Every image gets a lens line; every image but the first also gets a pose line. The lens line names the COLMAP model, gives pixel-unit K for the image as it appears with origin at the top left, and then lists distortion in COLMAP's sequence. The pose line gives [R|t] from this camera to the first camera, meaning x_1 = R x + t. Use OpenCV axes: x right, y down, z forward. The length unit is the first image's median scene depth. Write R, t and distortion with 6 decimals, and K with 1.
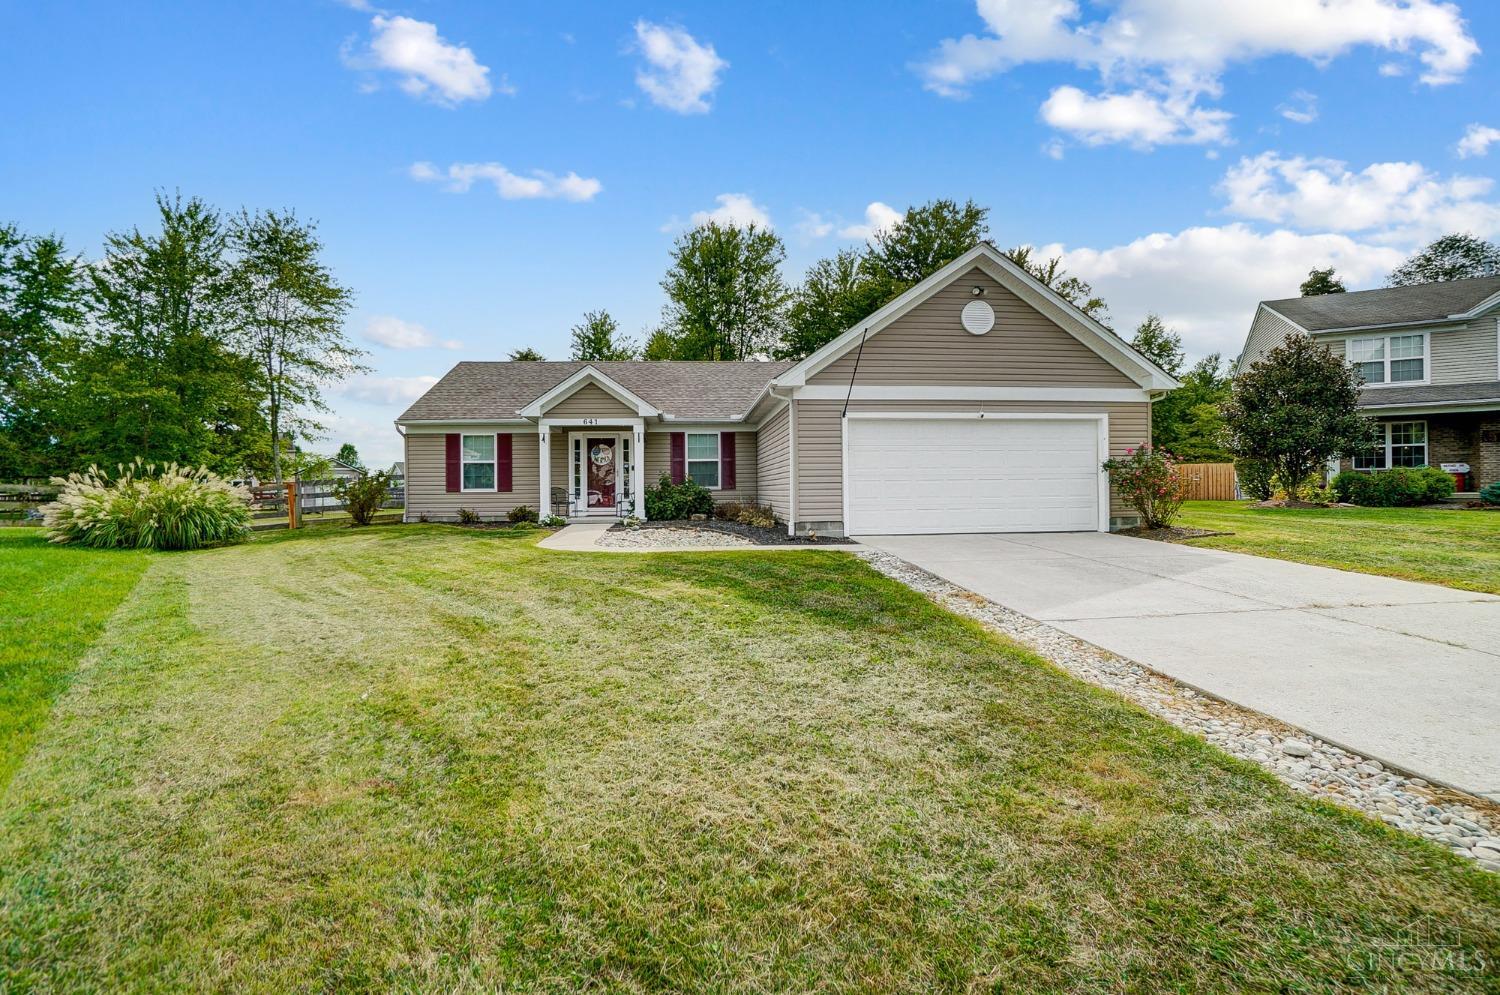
lens RADIAL K [[661.8, 0, 735.0], [0, 661.8, 501.5], [0, 0, 1]] dist [-0.069865, 0.023658]
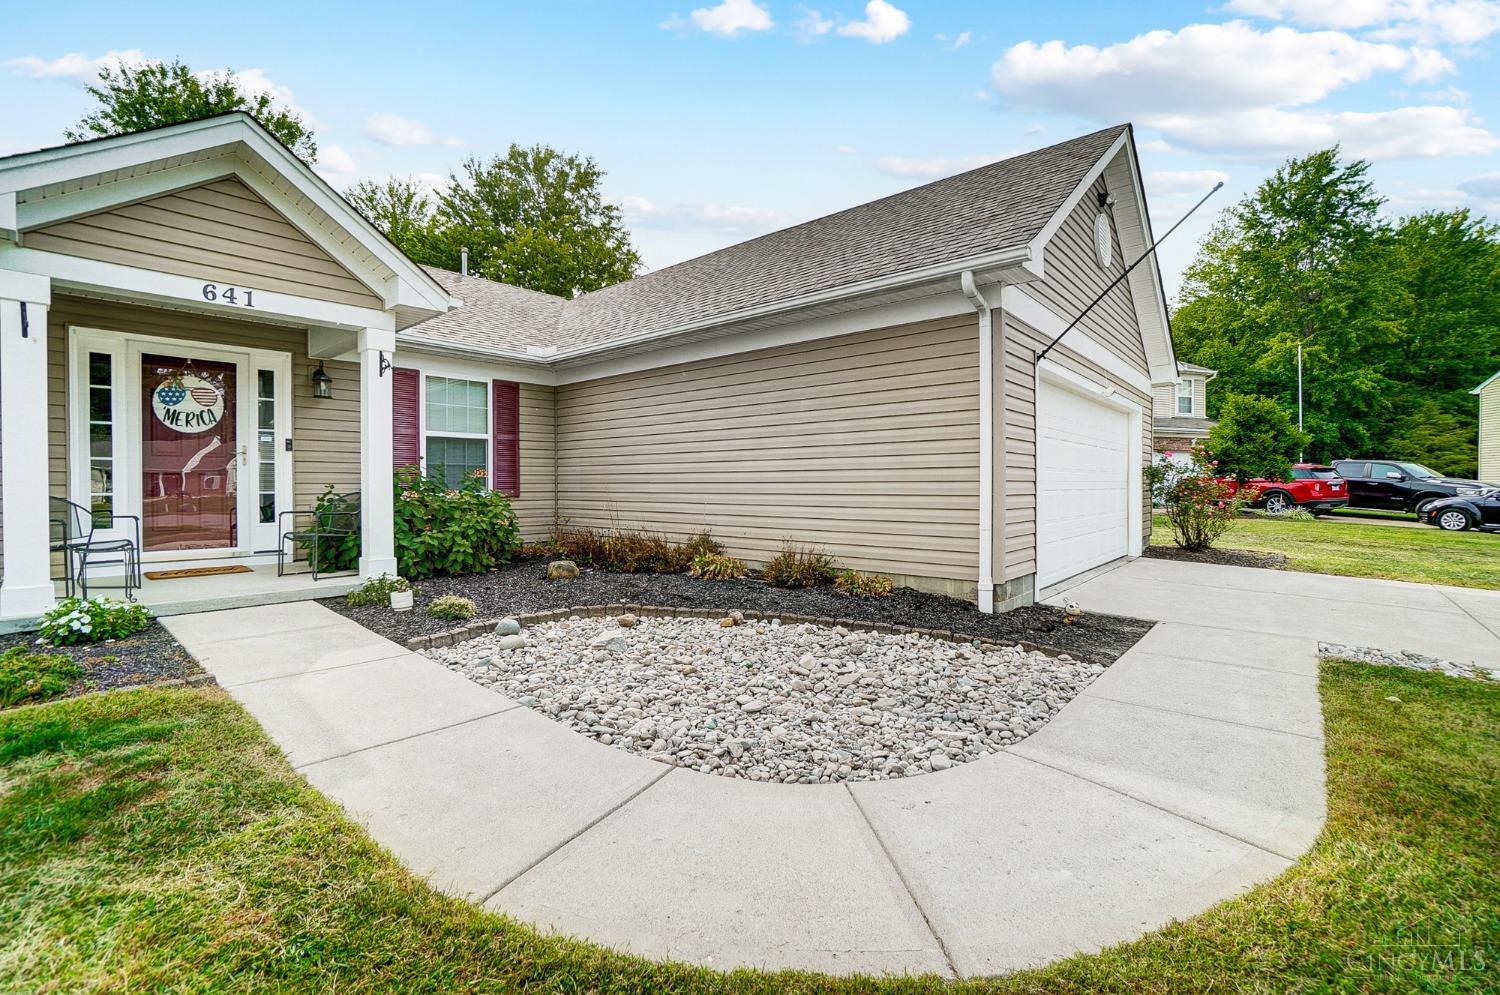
lens RADIAL K [[661.8, 0, 735.0], [0, 661.8, 501.5], [0, 0, 1]] dist [-0.069865, 0.023658]
pose [[0.717482, -0.007324, 0.696538, -0.233442], [0.002642, 0.999966, 0.007793, -0.019008], [-0.696572, -0.003751, 0.717478, 0.542786]]
